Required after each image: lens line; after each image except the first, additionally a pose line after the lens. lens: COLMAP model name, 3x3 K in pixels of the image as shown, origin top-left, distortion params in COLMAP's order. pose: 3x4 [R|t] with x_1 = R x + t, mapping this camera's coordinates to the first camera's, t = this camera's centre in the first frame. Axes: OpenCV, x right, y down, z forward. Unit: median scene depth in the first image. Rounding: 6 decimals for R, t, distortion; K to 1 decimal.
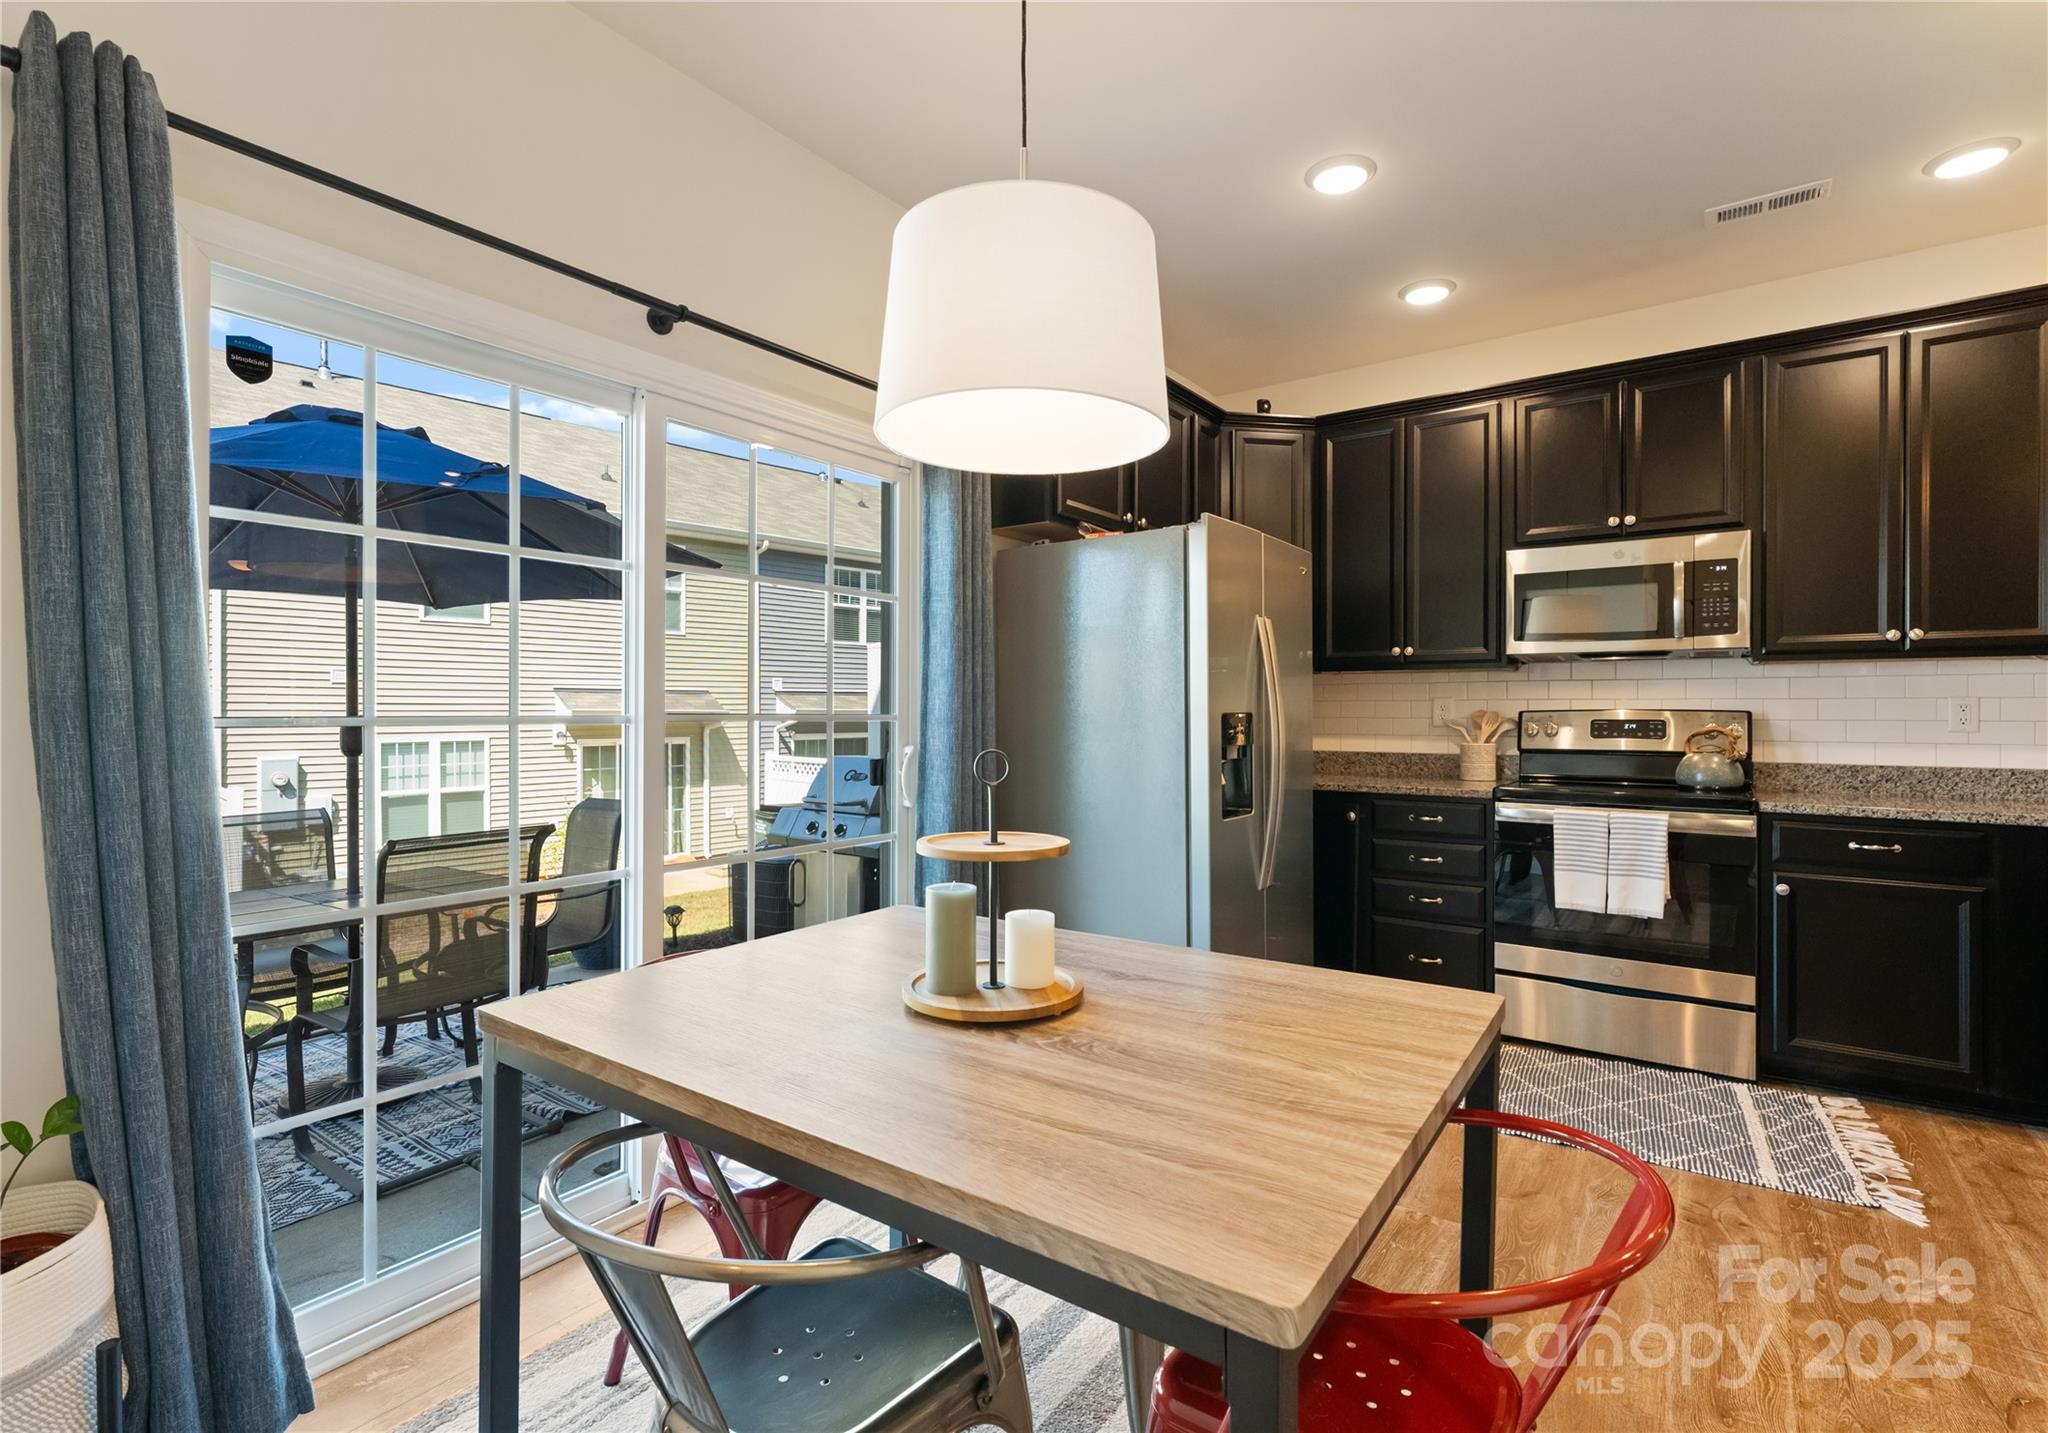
lens RADIAL K [[968.4, 0, 994.7], [0, 968.4, 714.2], [0, 0, 1]] dist [-0.000684, -0.000984]
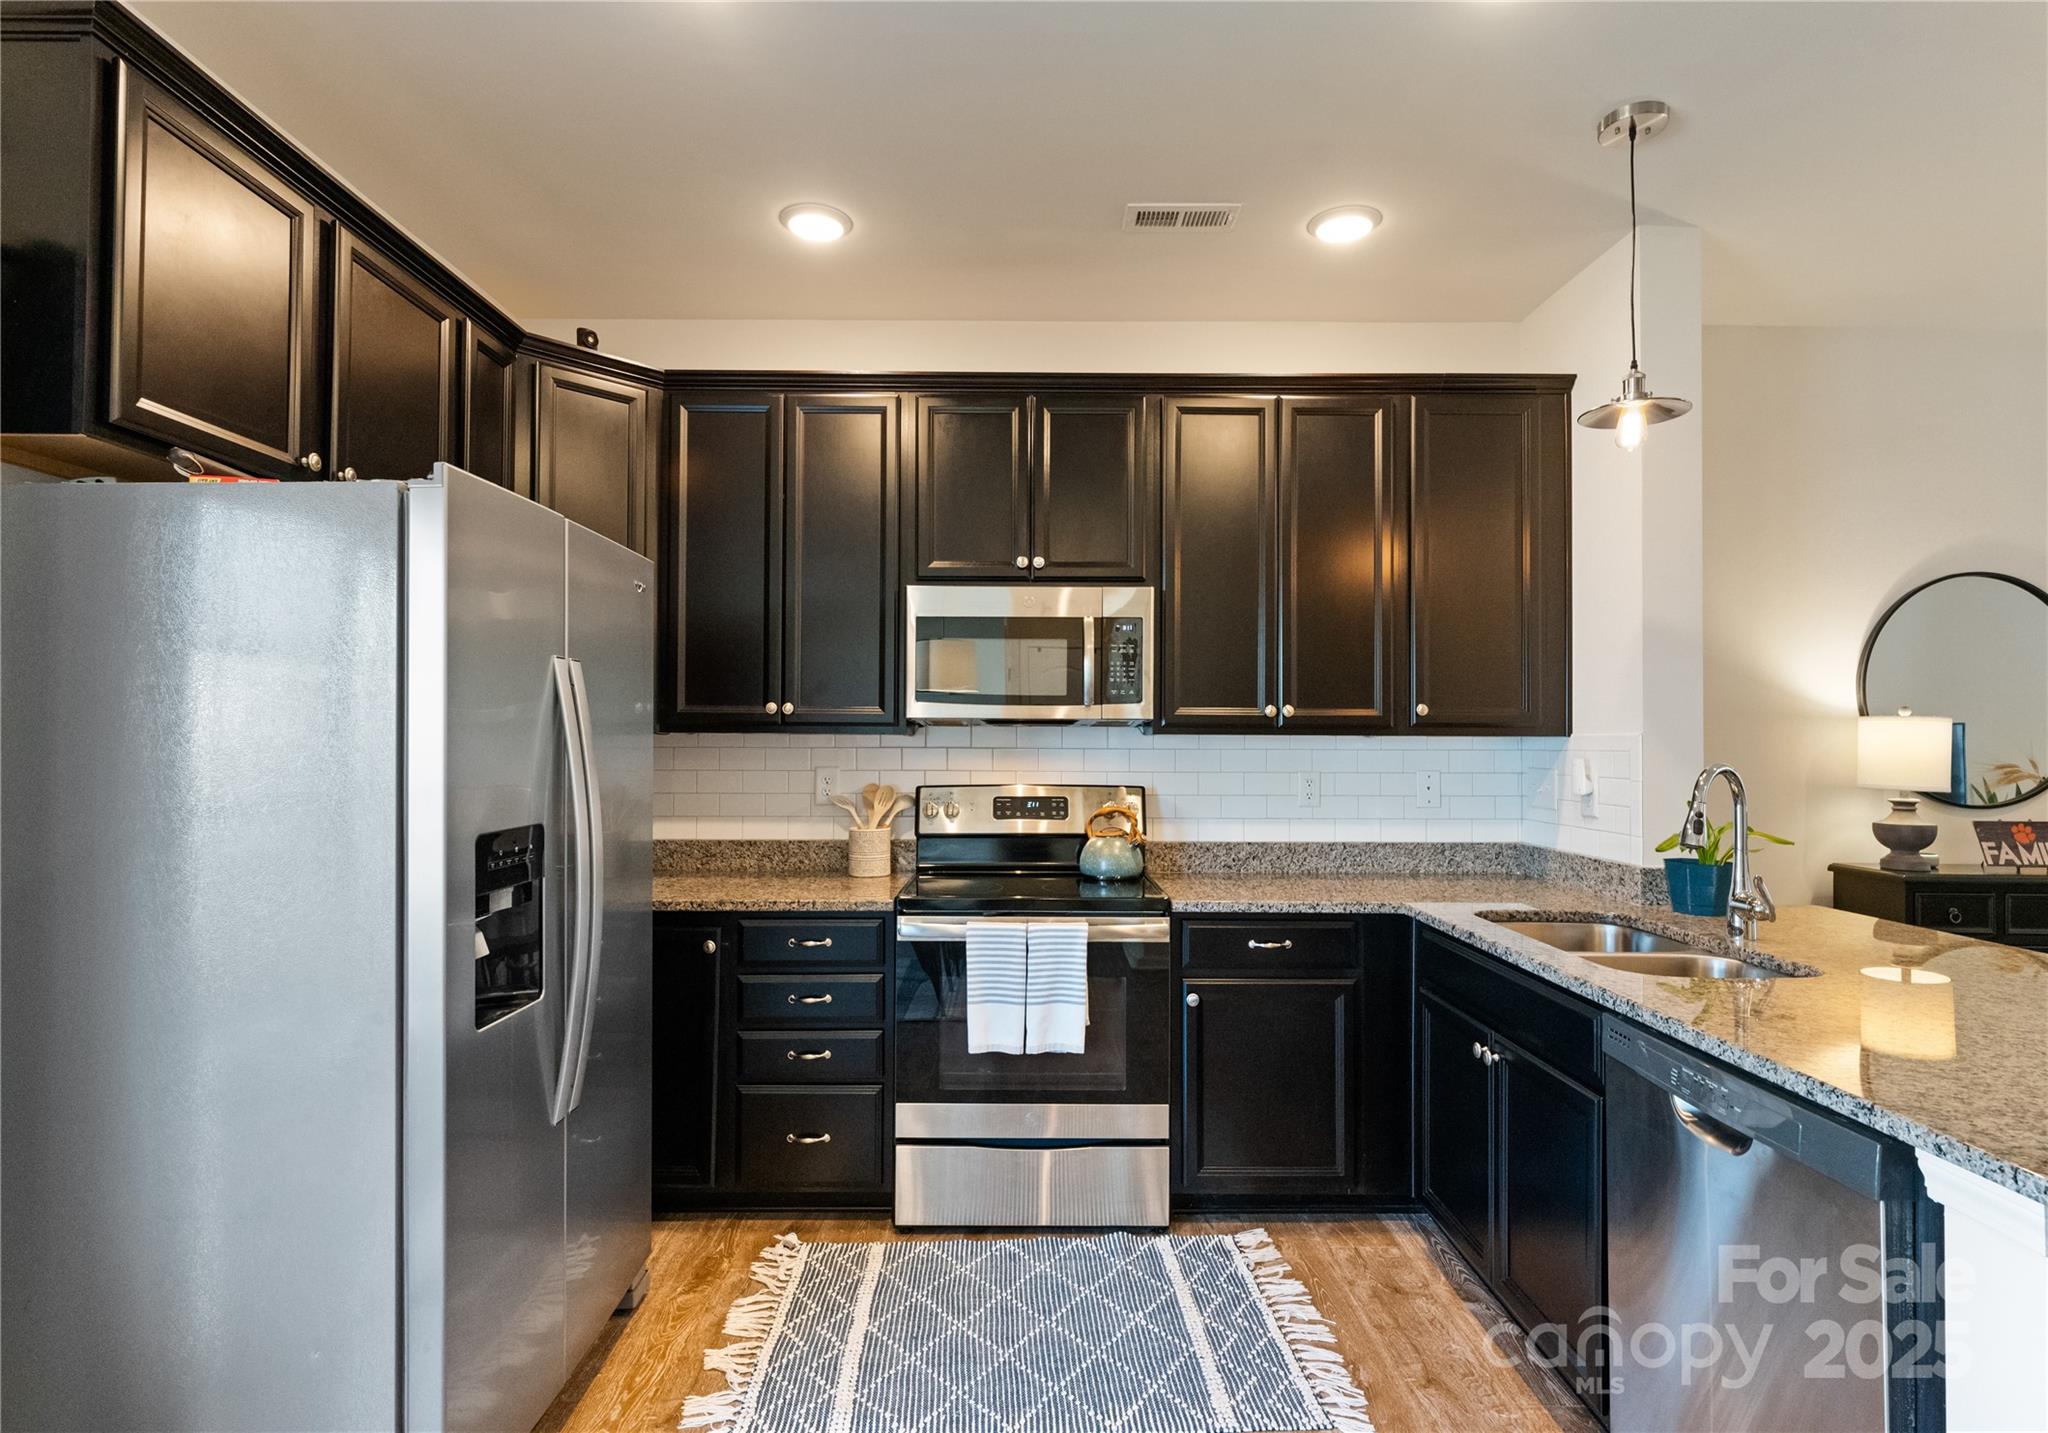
lens RADIAL K [[1034.8, 0, 1029.0], [0, 1034.8, 718.7], [0, 0, 1]] dist [-0.003351, 0.000354]
pose [[0.796656, 0.013716, 0.604278, 0.117776], [-0.001497, 0.999784, -0.020719, -0.049475], [-0.604431, 0.015602, 0.796504, 0.313951]]
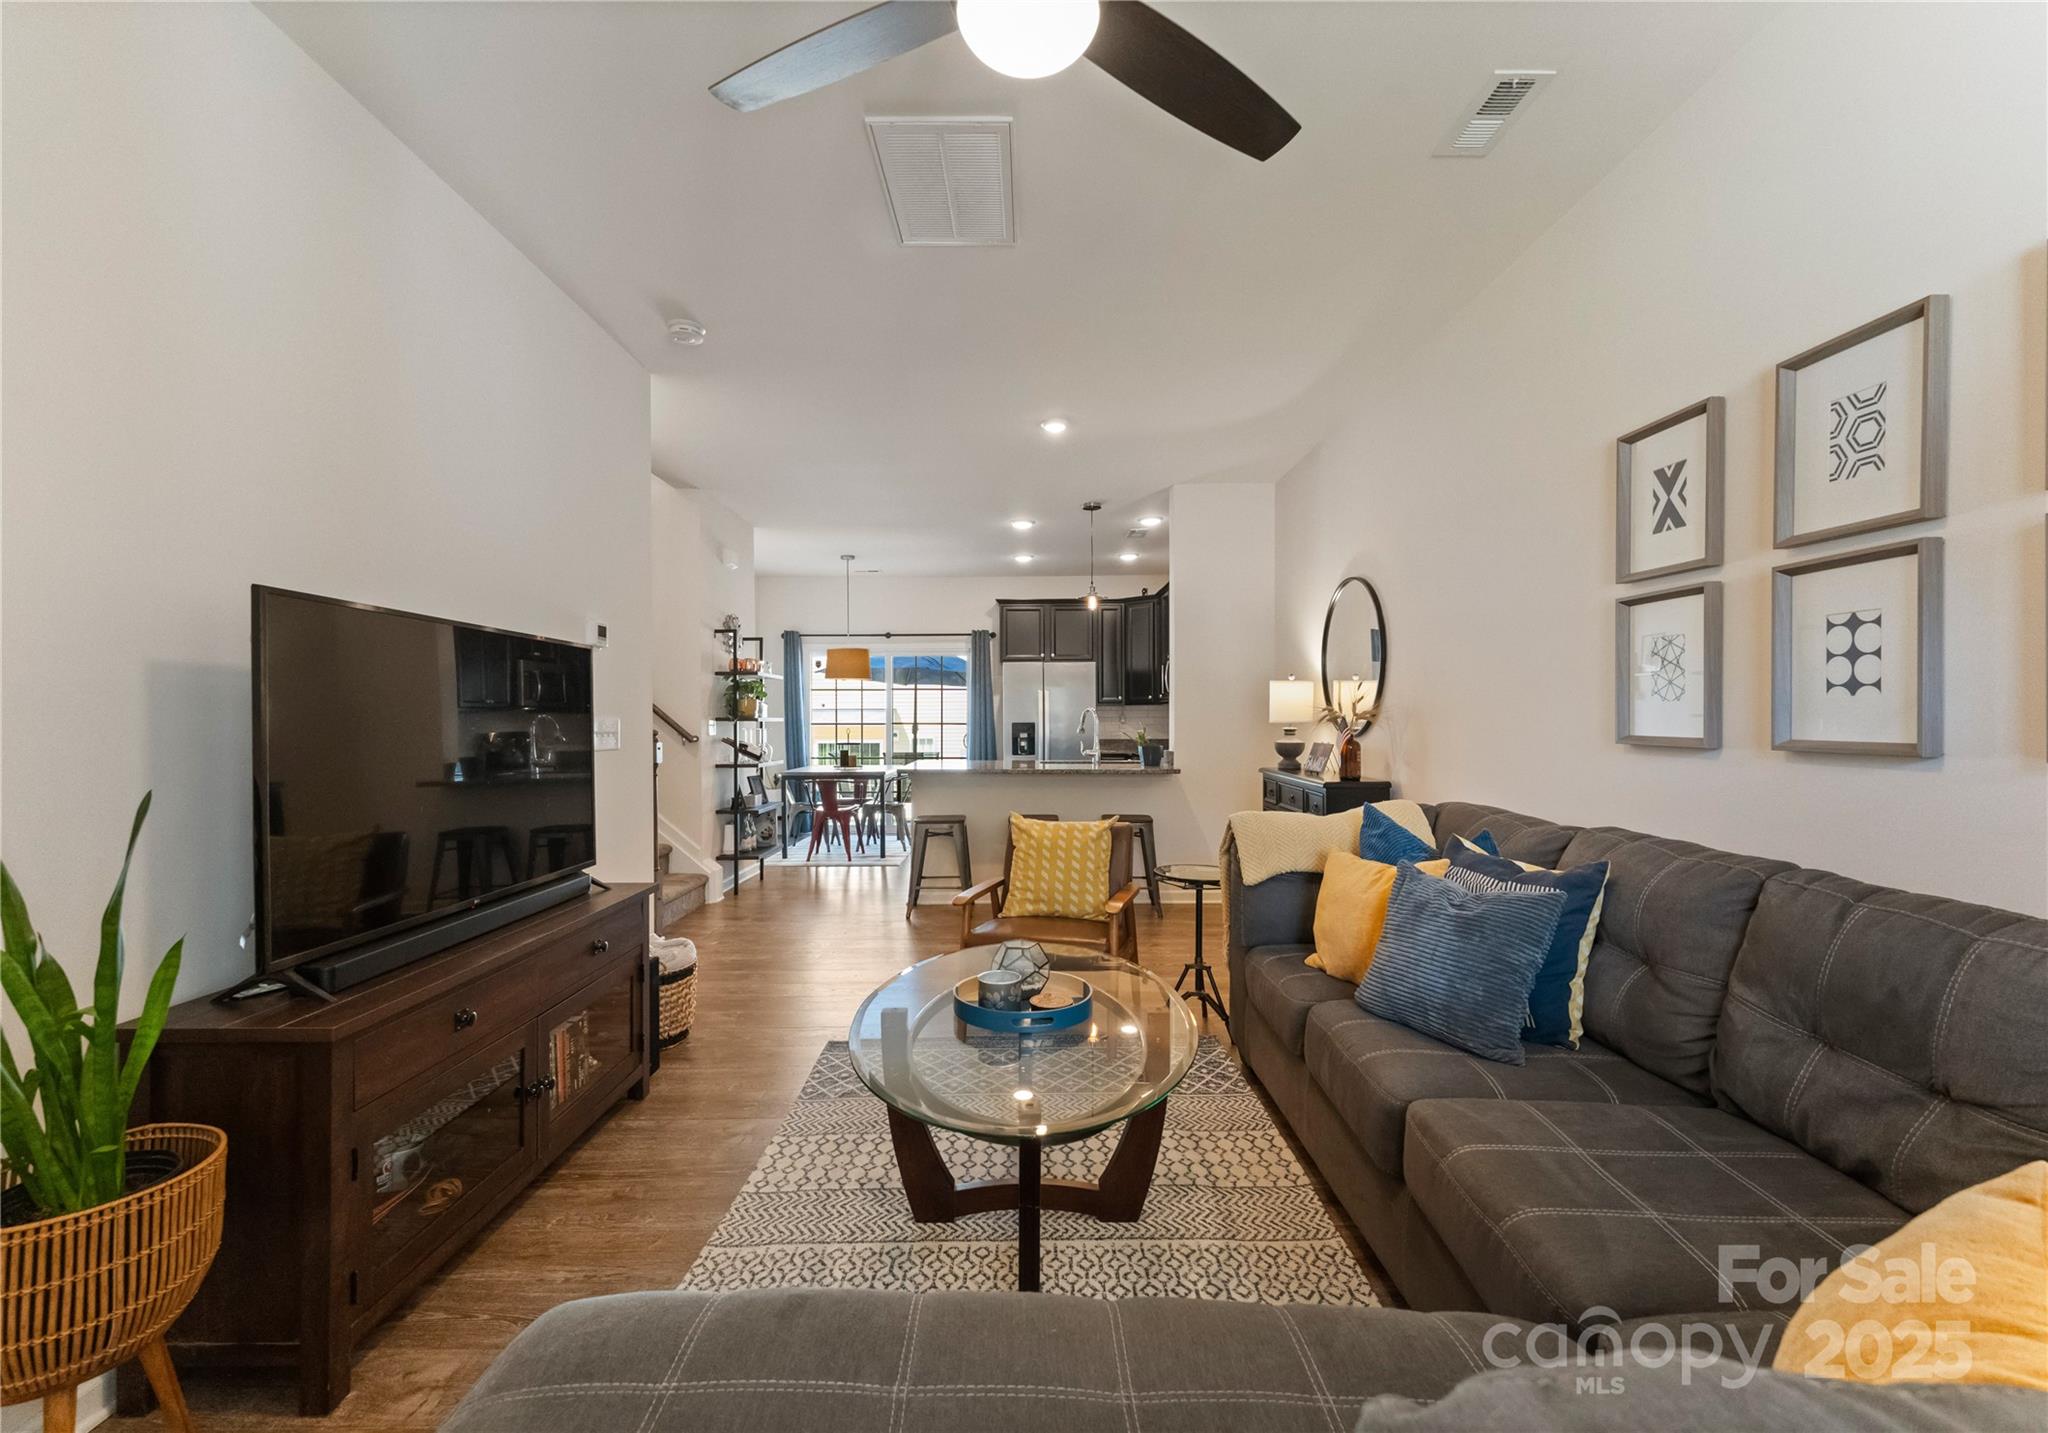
lens RADIAL K [[867.9, 0, 1022.0], [0, 867.9, 722.5], [0, 0, 1]] dist [-0.000382, -0.000426]
pose [[0.596225, 0.001721, -0.802815, 2.328181], [-0.004023, 0.999992, -0.000844, 0.000201], [0.802807, 0.003733, 0.596227, -0.637401]]
